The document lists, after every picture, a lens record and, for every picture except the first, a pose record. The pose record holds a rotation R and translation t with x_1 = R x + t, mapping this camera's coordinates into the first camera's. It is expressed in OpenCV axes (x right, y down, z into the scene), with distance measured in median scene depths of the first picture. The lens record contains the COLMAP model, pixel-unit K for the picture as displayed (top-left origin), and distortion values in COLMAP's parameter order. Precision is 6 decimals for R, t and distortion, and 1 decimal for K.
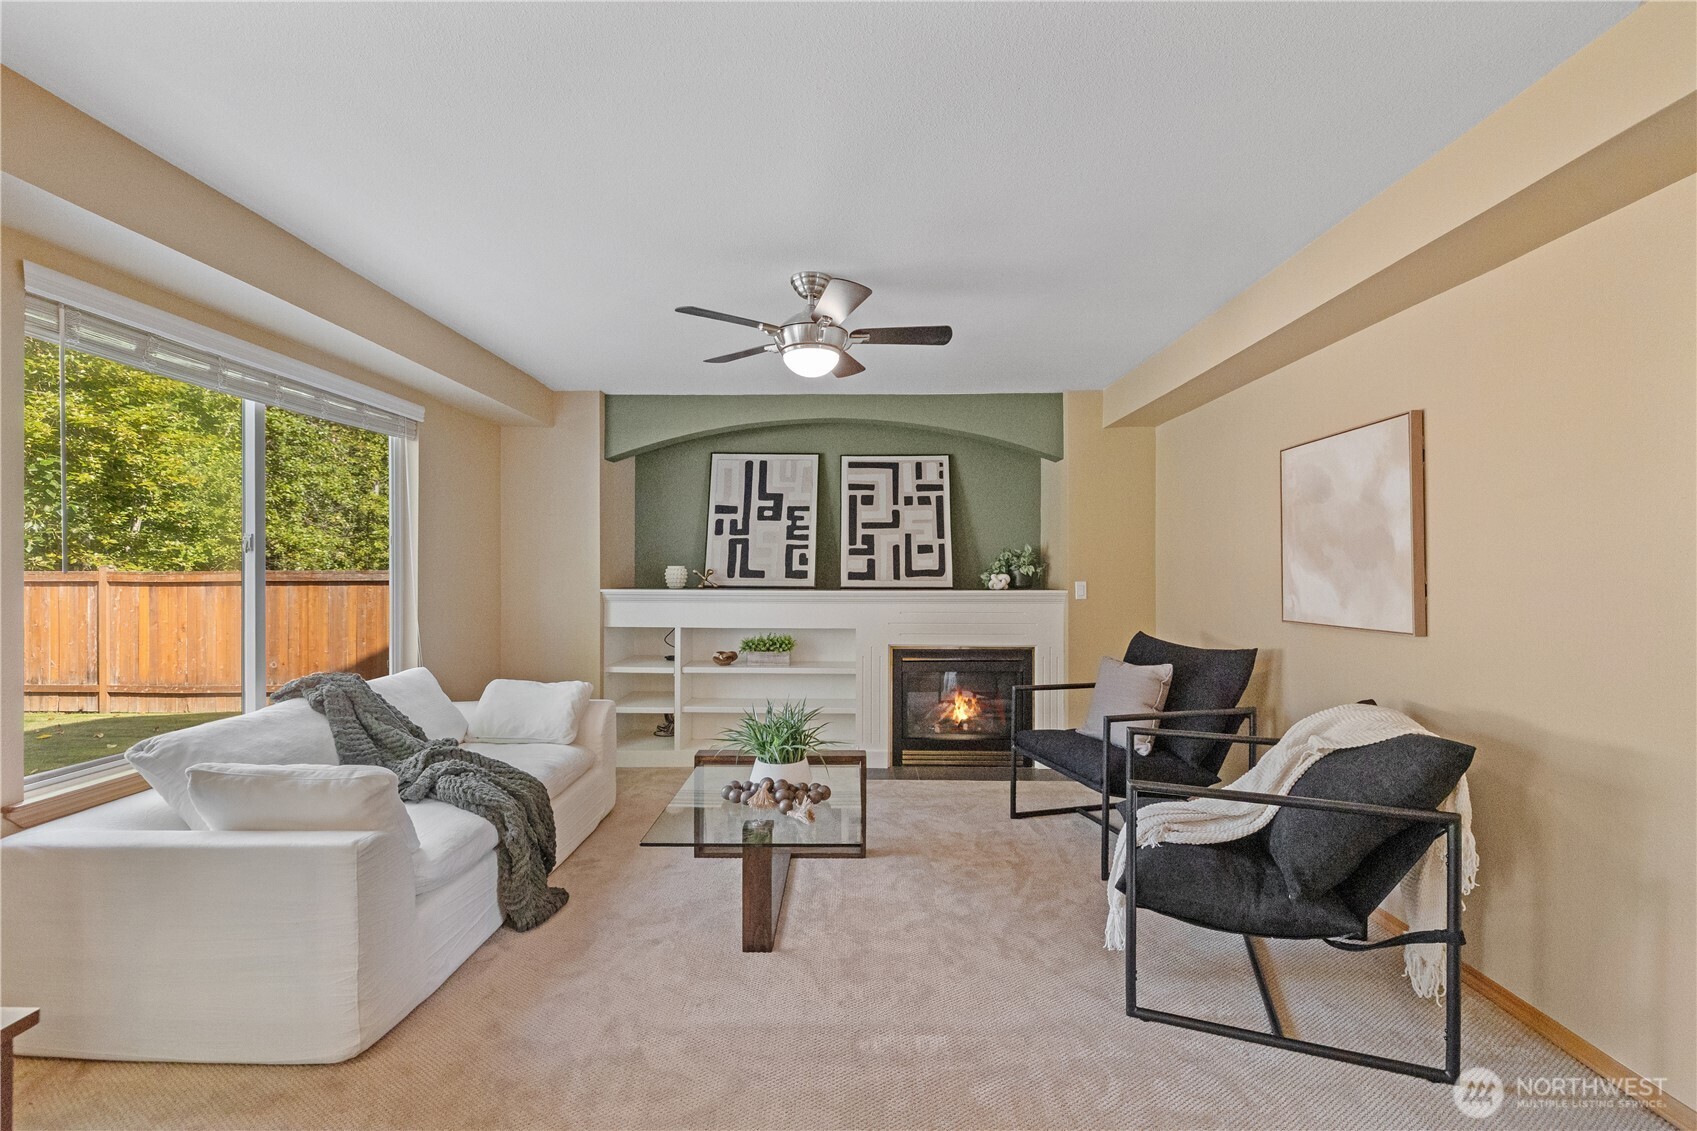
lens RADIAL K [[726.3, 0, 845.3], [0, 726.3, 565.0], [0, 0, 1]] dist [-0.000005, -0.000236]
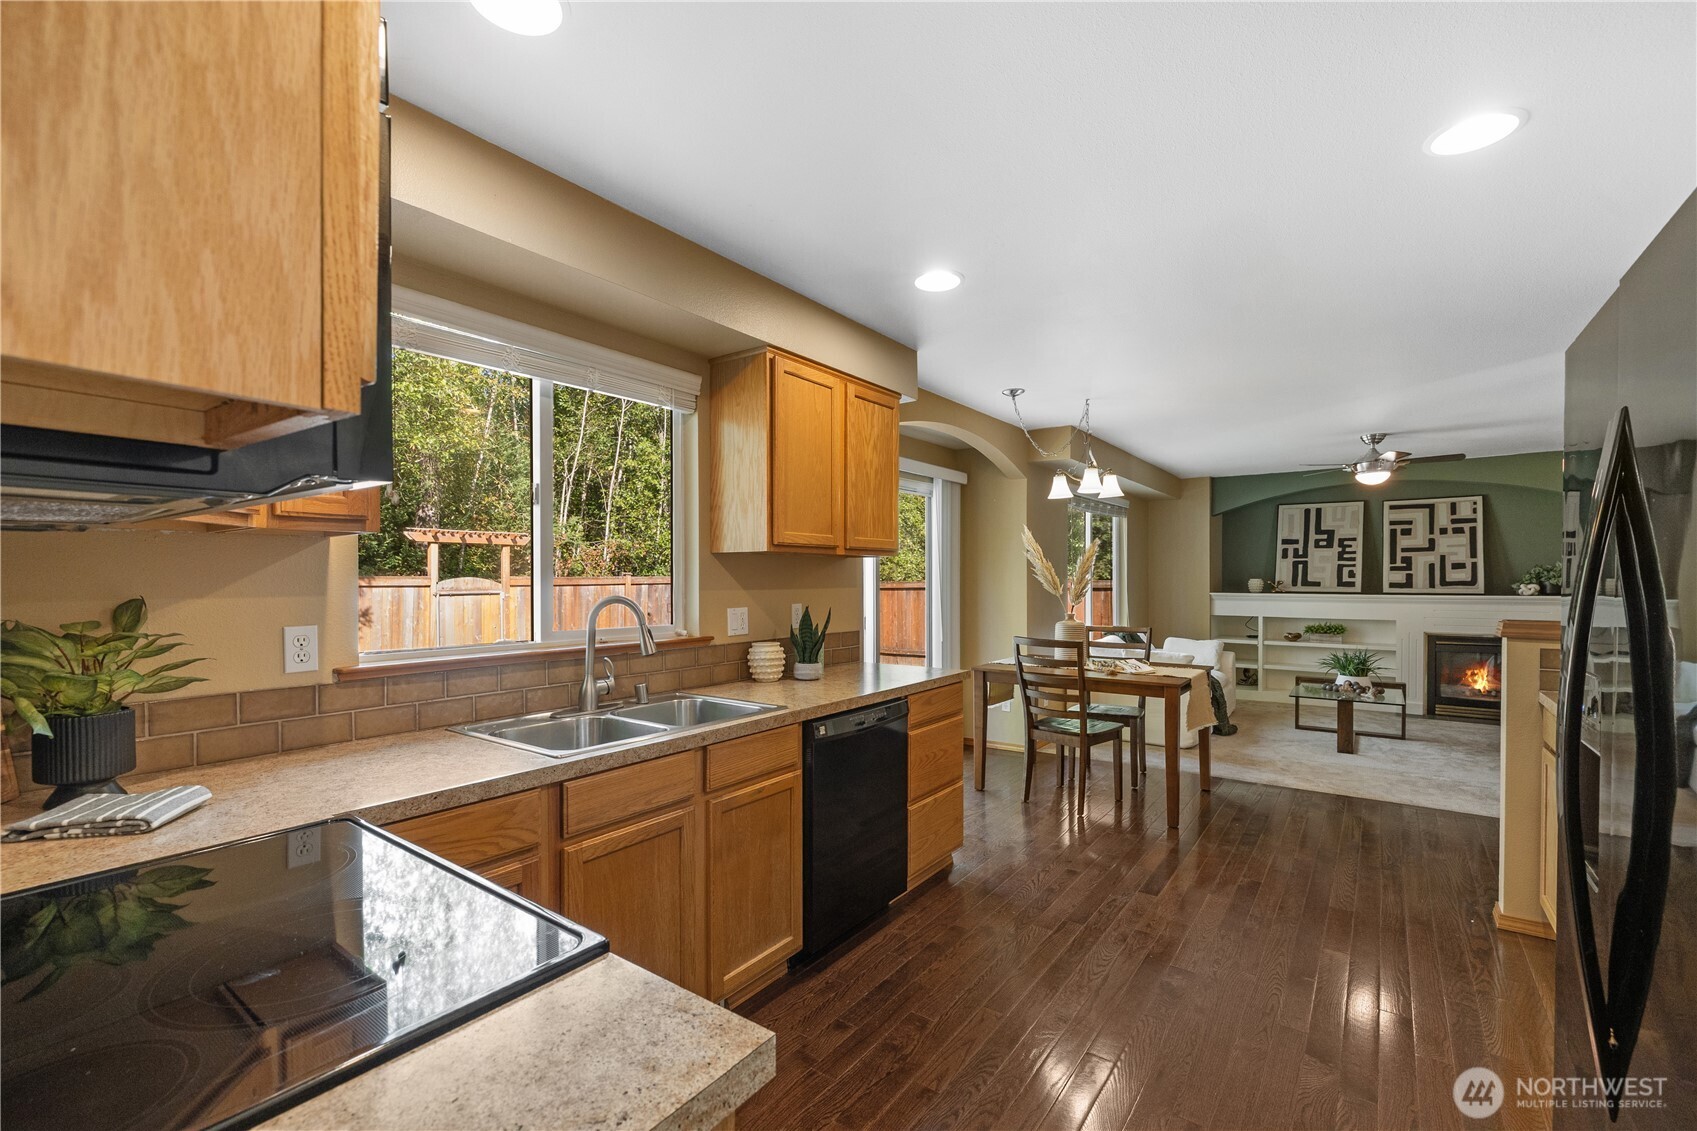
lens RADIAL K [[726.3, 0, 848.2], [0, 726.3, 585.9], [0, 0, 1]] dist [-0.000005, -0.000236]
pose [[0.814650, 0.003806, -0.579941, -0.034936], [0.005810, 0.999875, 0.014724, -0.010953], [0.579924, -0.015364, 0.814526, -0.802752]]
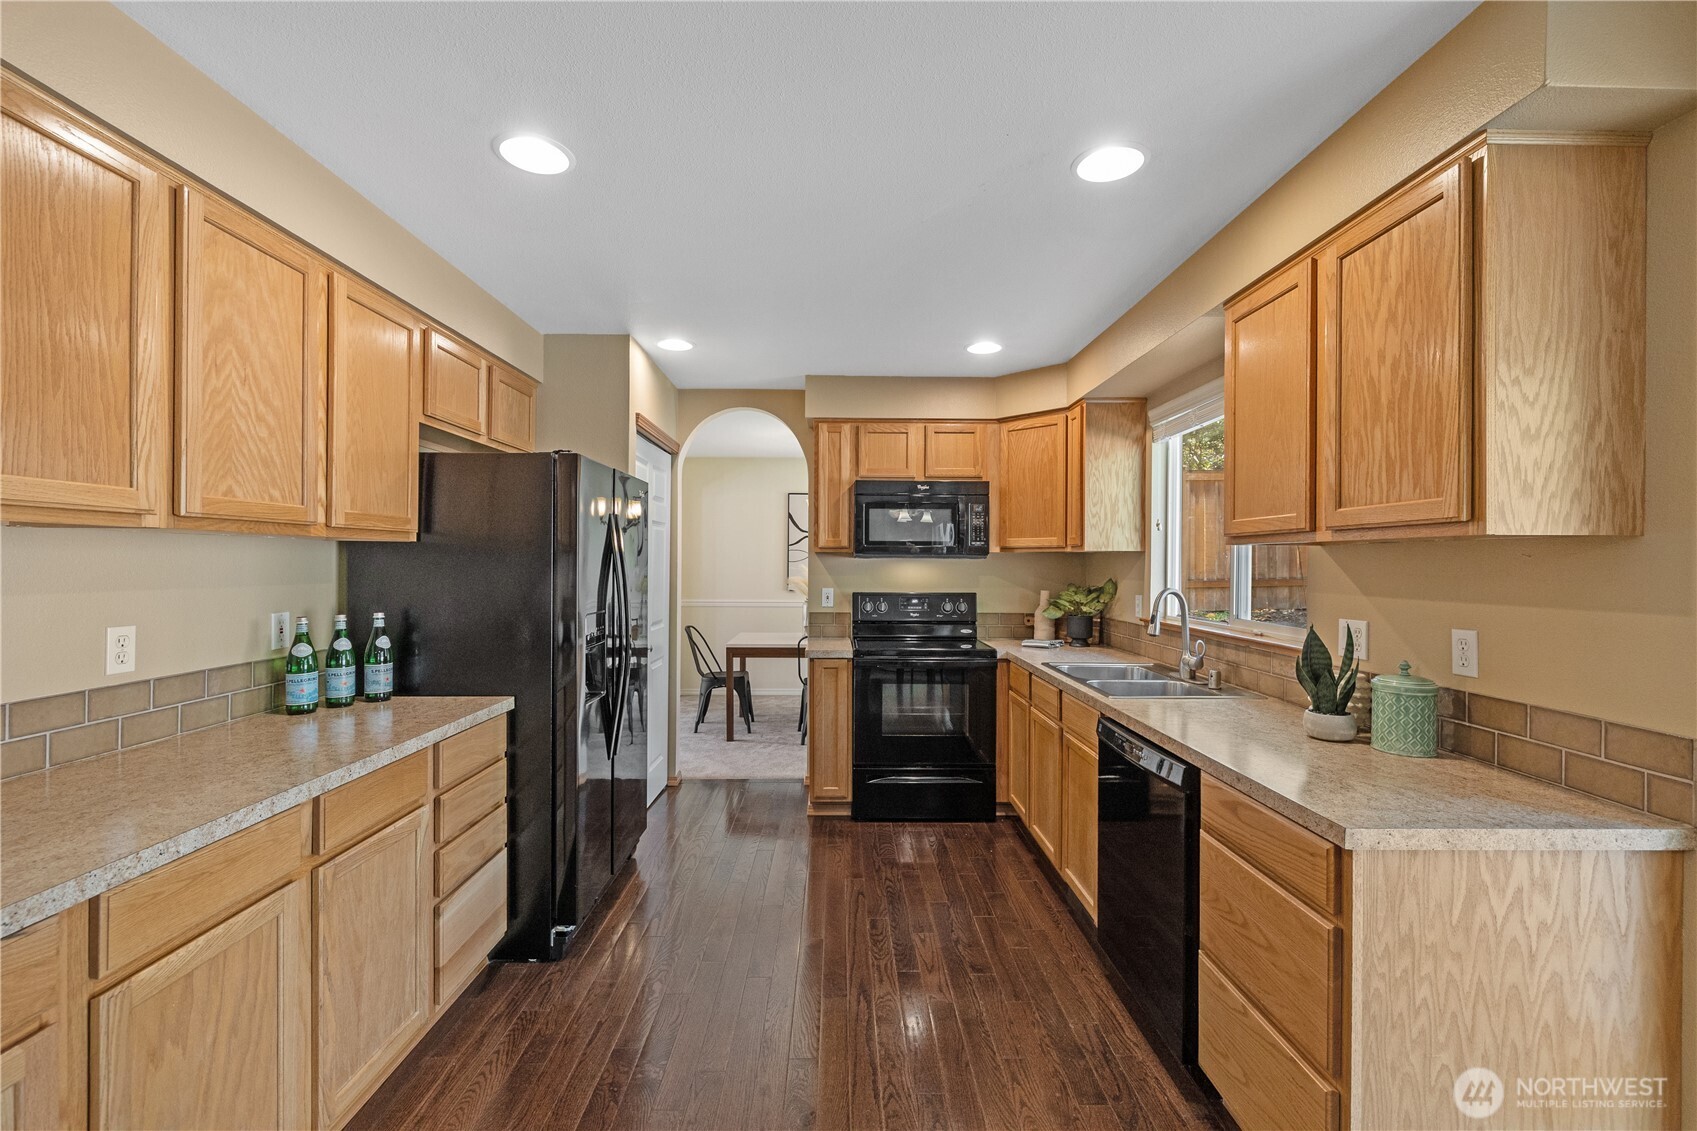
lens RADIAL K [[726.3, 0, 839.2], [0, 726.3, 564.0], [0, 0, 1]] dist [-0.000005, -0.000236]
pose [[-0.999488, -0.009512, -0.030537, -0.134971], [-0.009463, 0.999954, -0.001731, -0.014037], [0.030552, -0.001441, -0.999532, 0.032767]]
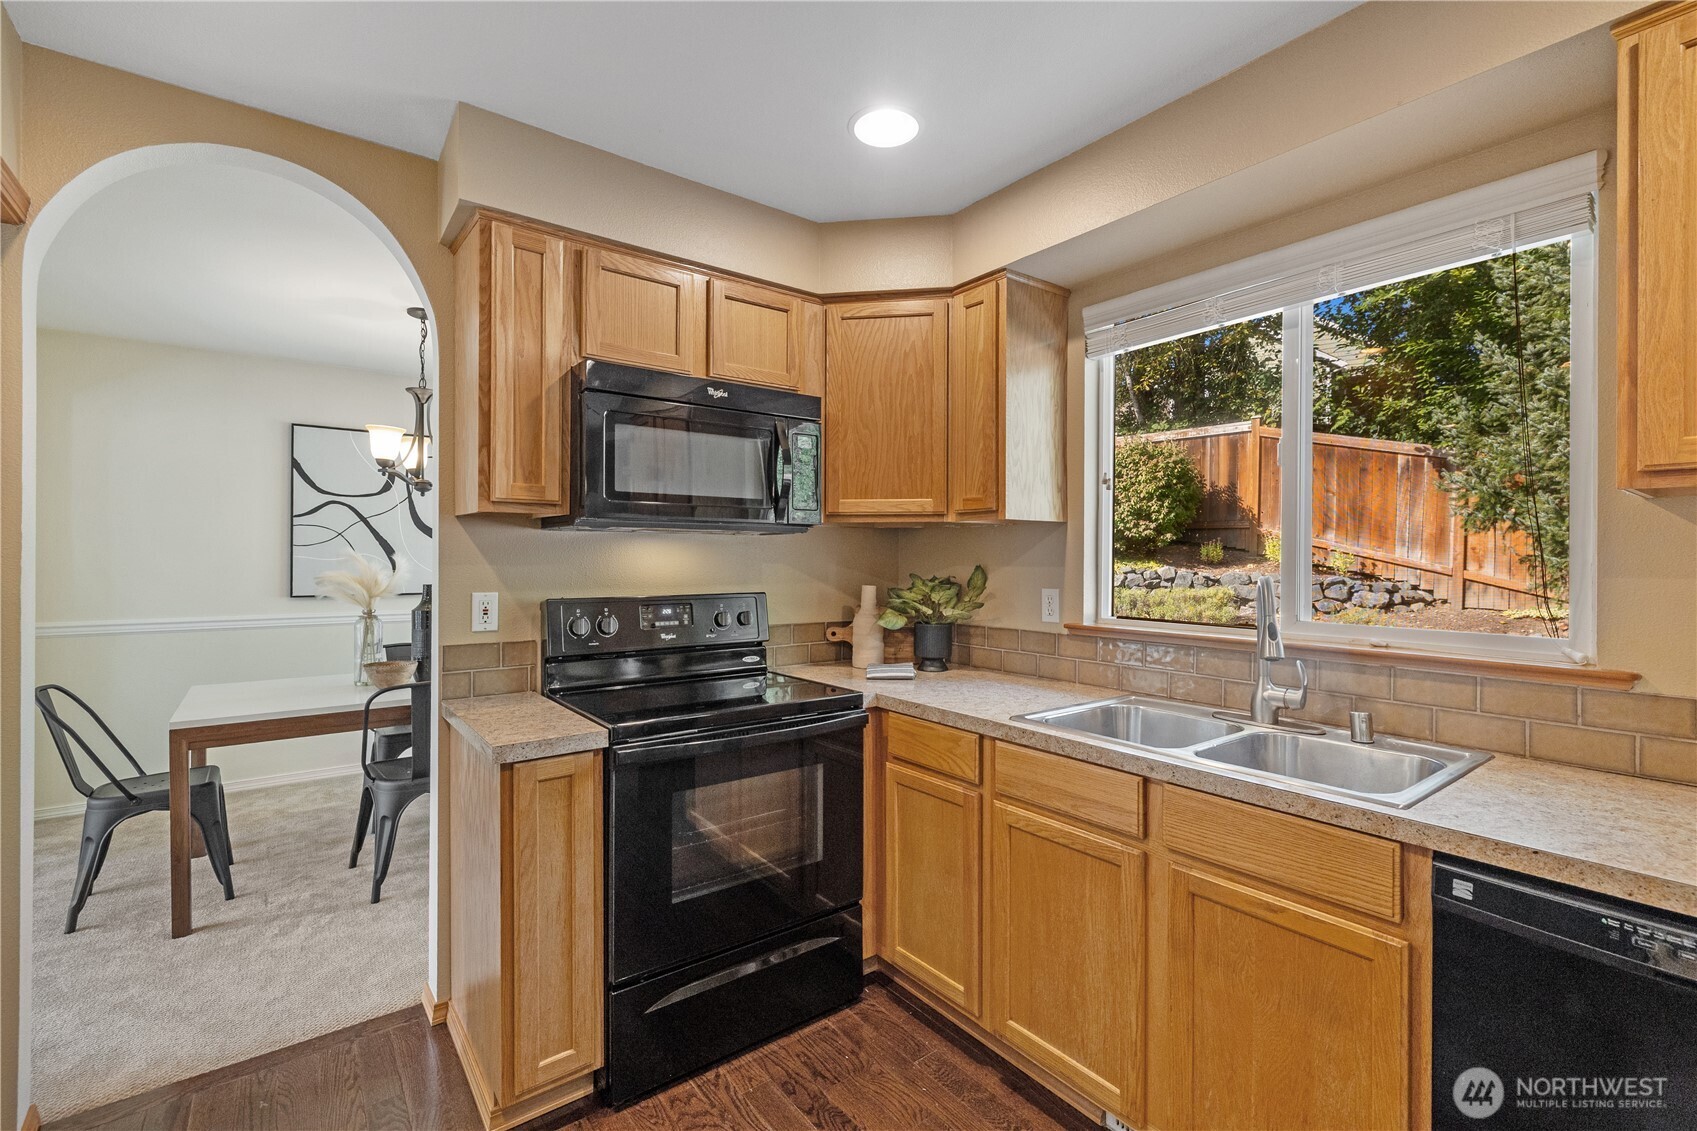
lens RADIAL K [[726.3, 0, 837.7], [0, 726.3, 558.7], [0, 0, 1]] dist [-0.000005, -0.000236]
pose [[-0.780101, -0.005894, -0.625625, -0.046994], [-0.004698, 0.999983, -0.003562, -0.004965], [0.625635, 0.000160, -0.780116, -0.386602]]
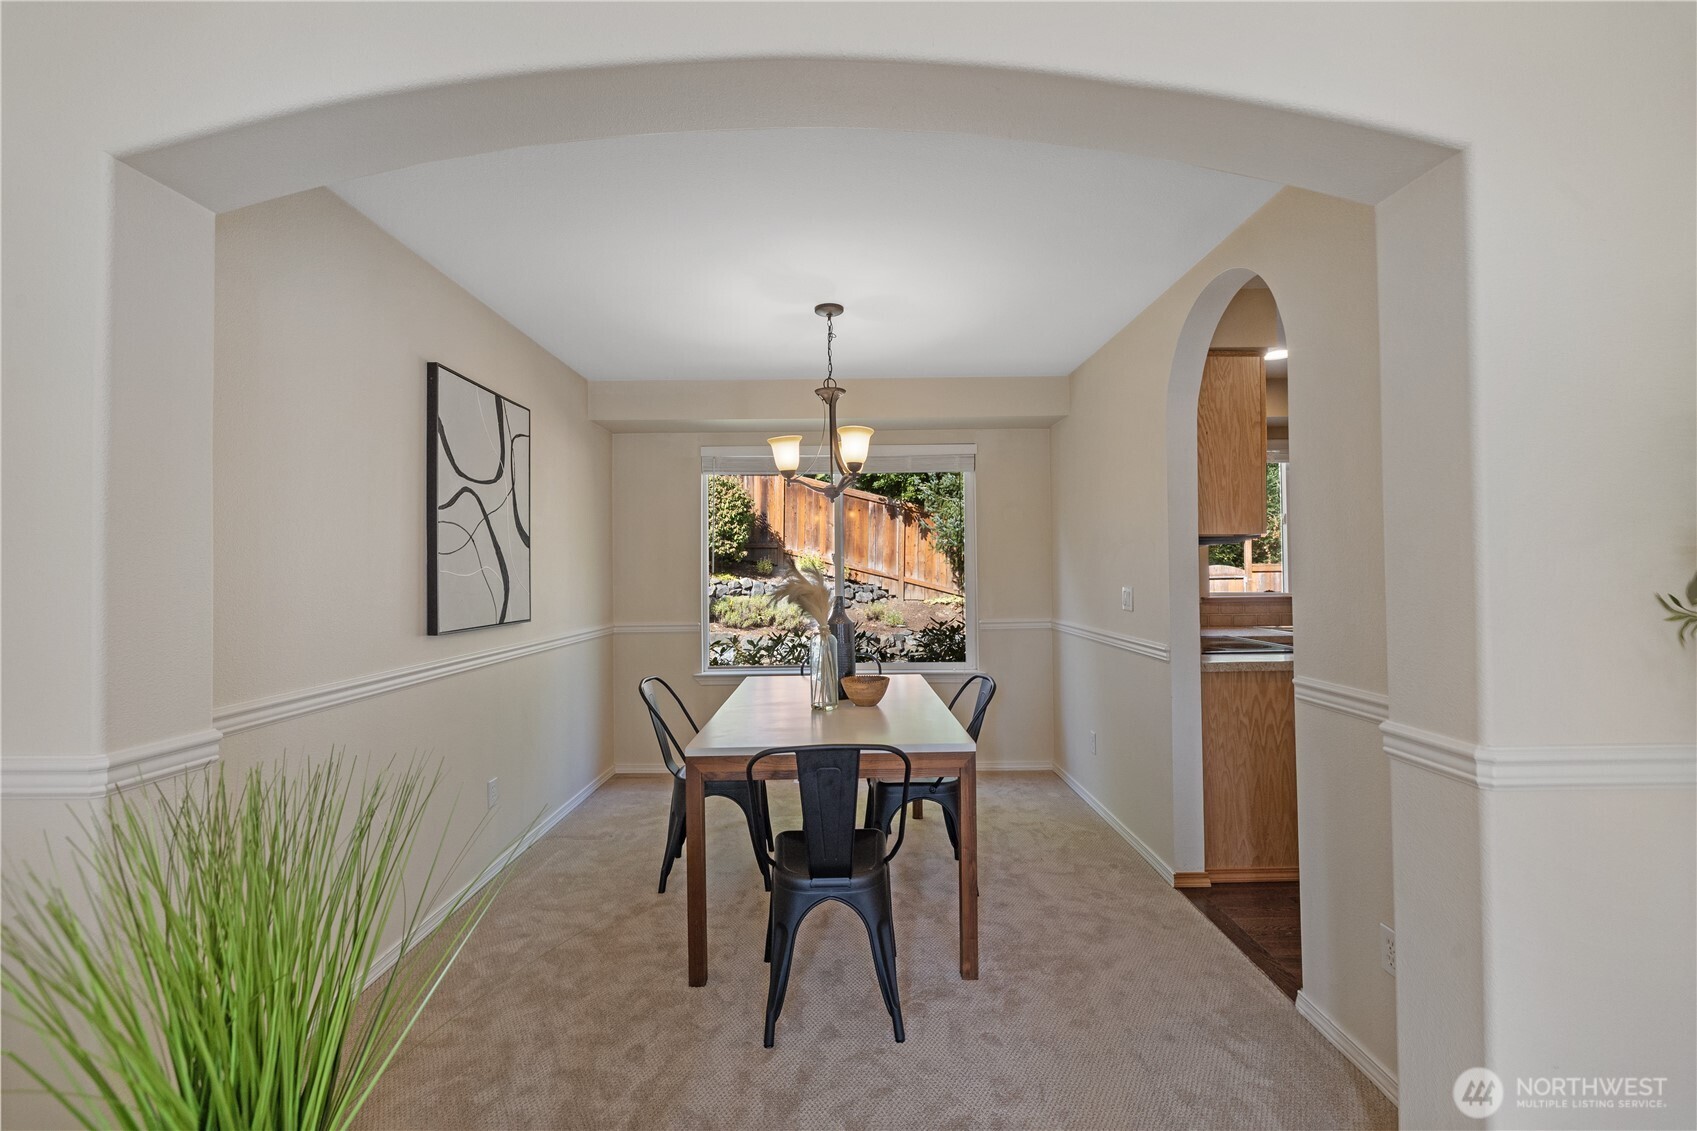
lens RADIAL K [[726.3, 0, 847.5], [0, 726.3, 558.3], [0, 0, 1]] dist [-0.000005, -0.000236]
pose [[0.057824, -0.024231, -0.998033, 0.446877], [0.017257, 0.999580, -0.023269, 0.000829], [0.998178, -0.015878, 0.058218, -1.125166]]
